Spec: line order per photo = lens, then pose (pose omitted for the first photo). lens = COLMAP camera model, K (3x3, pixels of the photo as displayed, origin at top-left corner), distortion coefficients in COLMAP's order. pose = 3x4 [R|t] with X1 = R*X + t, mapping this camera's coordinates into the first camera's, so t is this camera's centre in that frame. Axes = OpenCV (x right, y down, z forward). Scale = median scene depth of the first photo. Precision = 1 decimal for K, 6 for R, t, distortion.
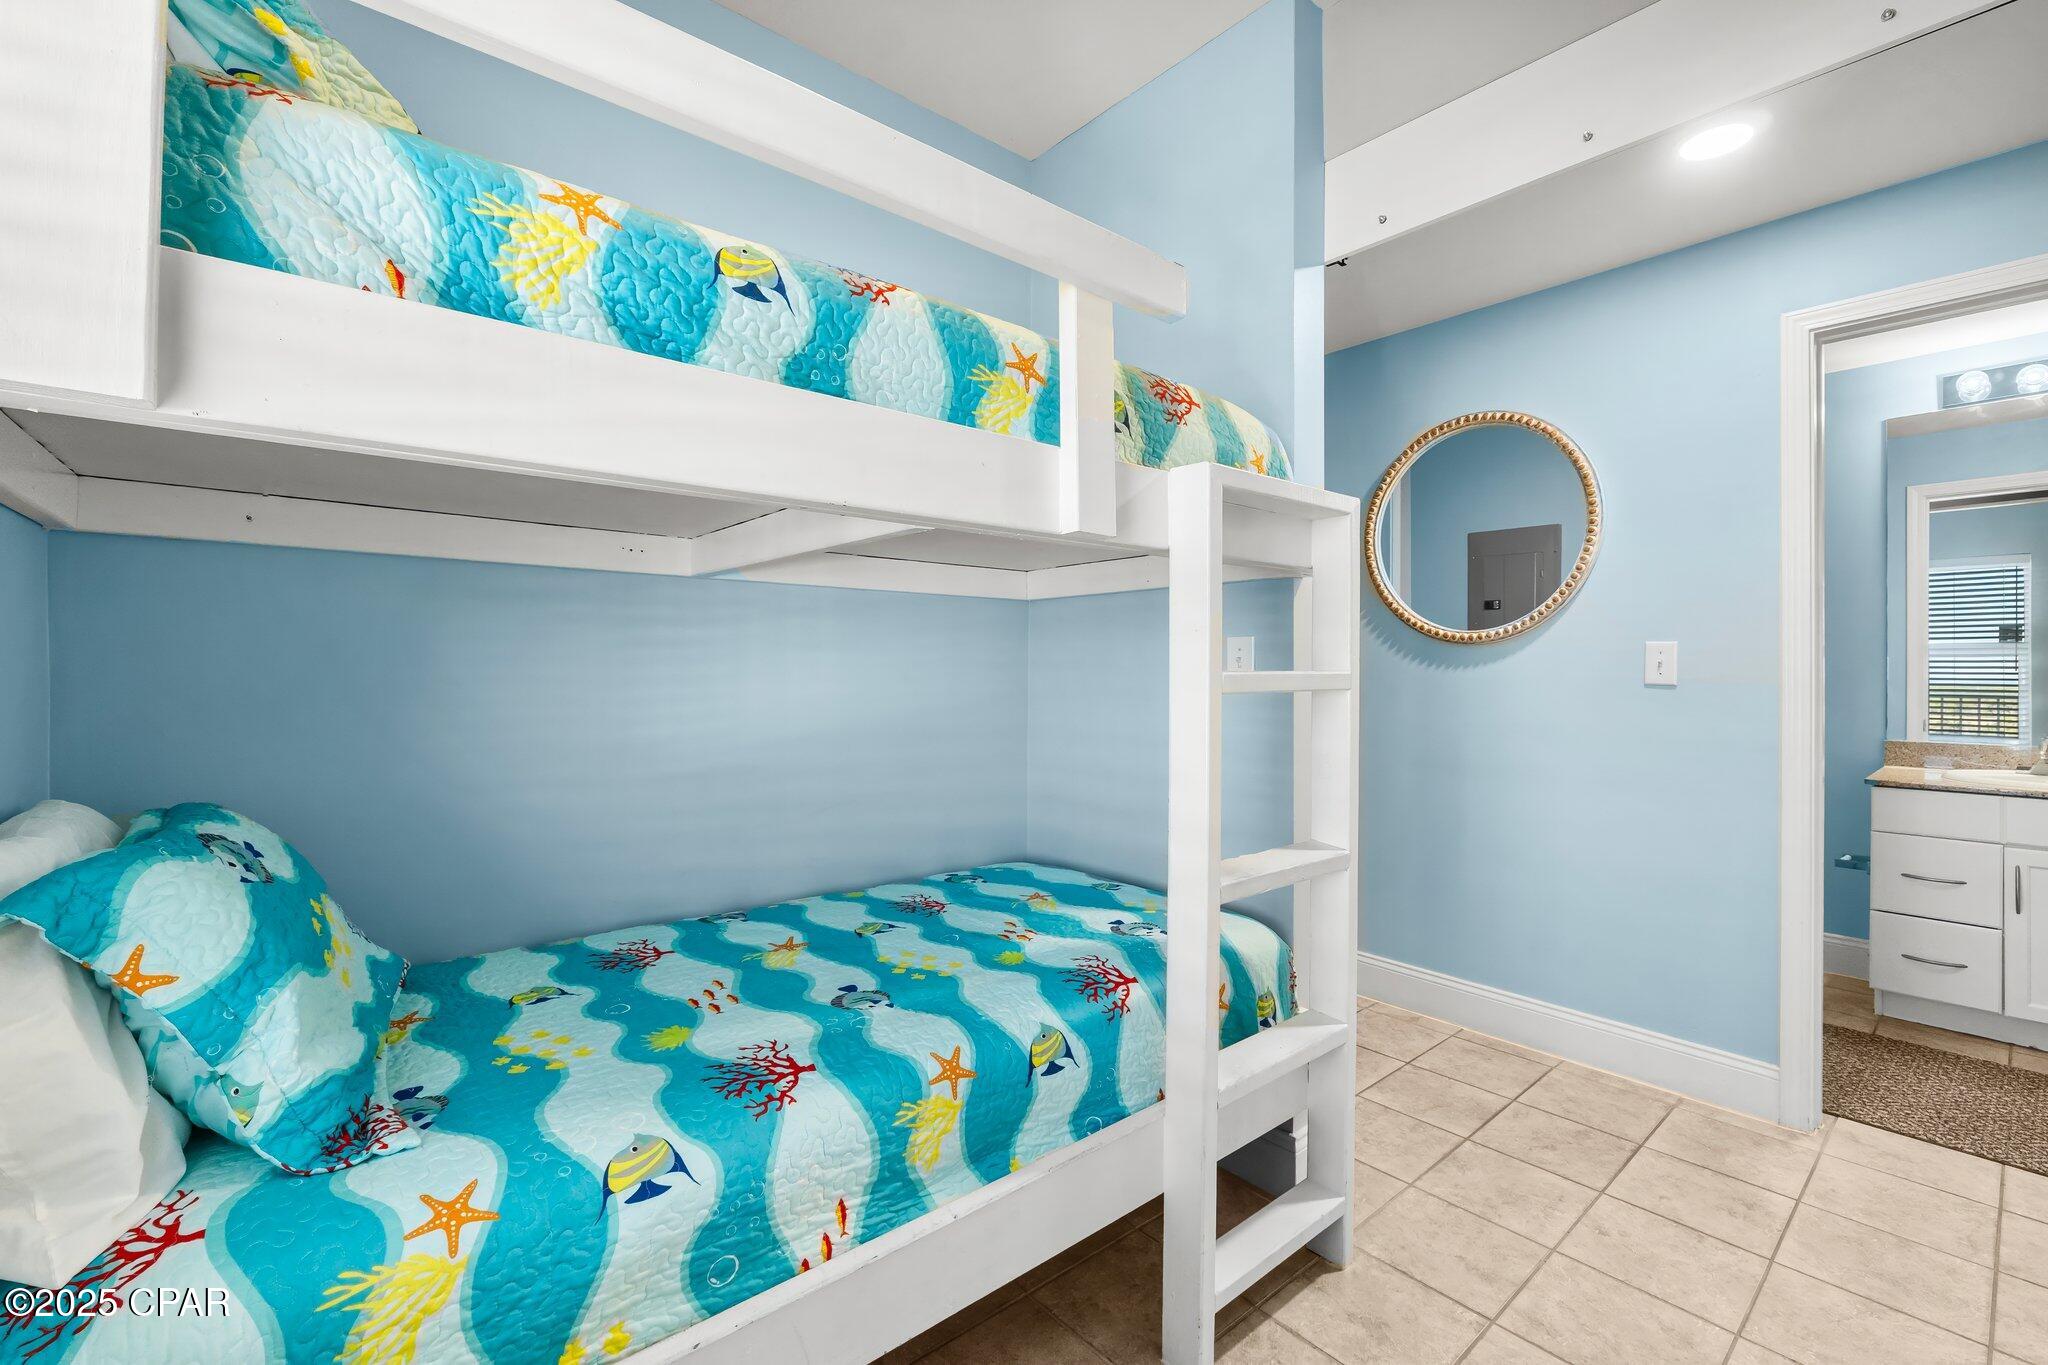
lens RADIAL K [[878.0, 0, 1038.5], [0, 878.0, 670.4], [0, 0, 1]] dist [-0.007655, -0.000818]
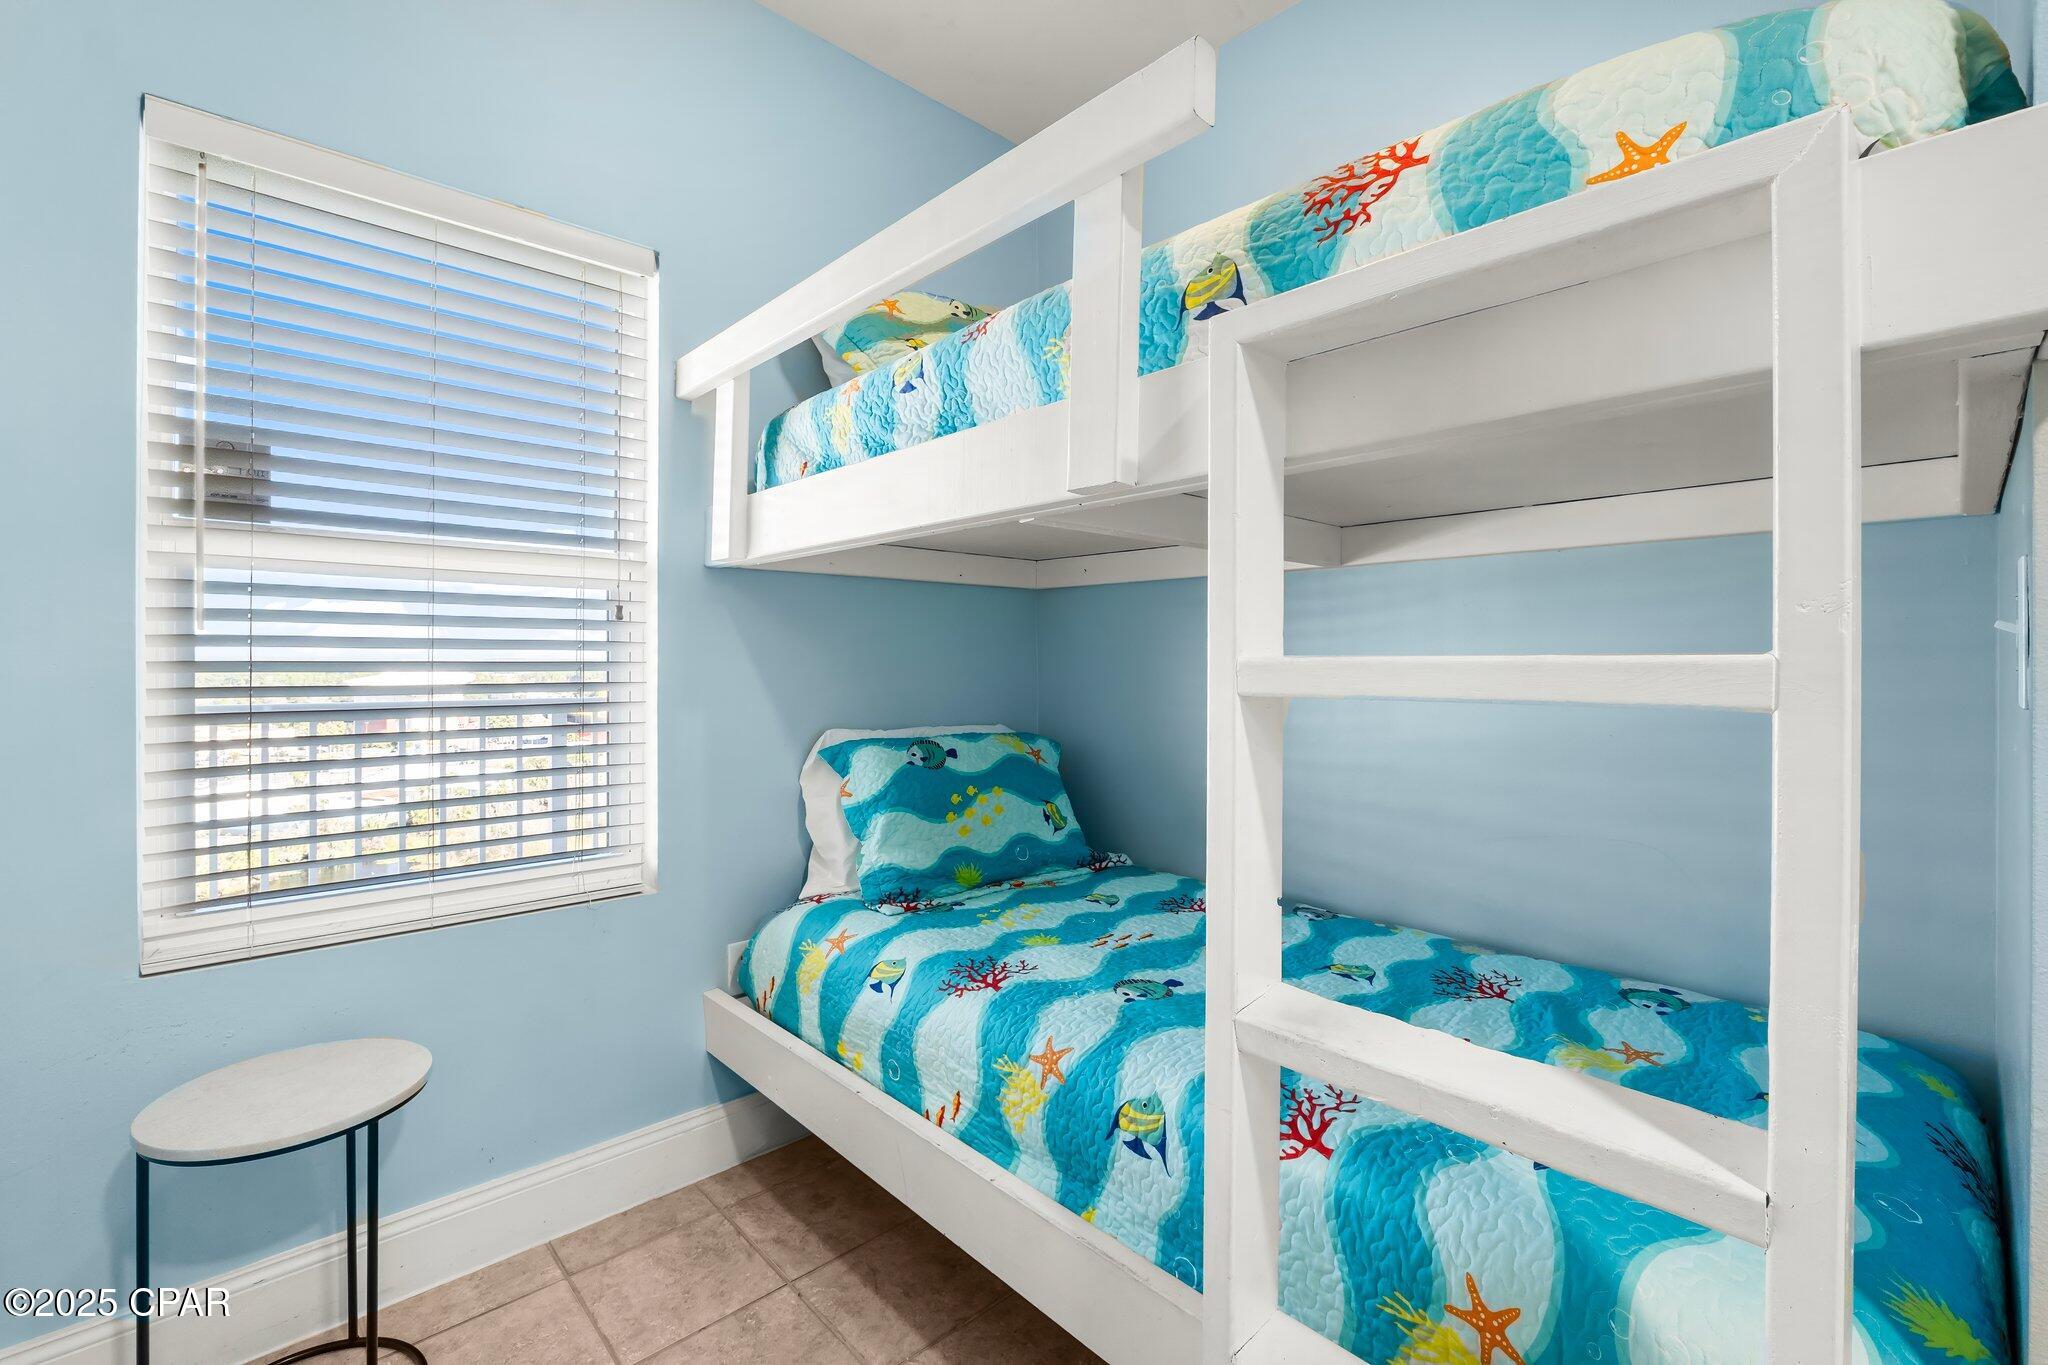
lens RADIAL K [[878.0, 0, 1038.5], [0, 878.0, 670.4], [0, 0, 1]] dist [-0.007655, -0.000818]
pose [[0.040147, 0.003345, -0.999188, 0.922972], [-0.004862, 0.999983, 0.003152, 0.012572], [0.999182, 0.004731, 0.040162, 0.983383]]
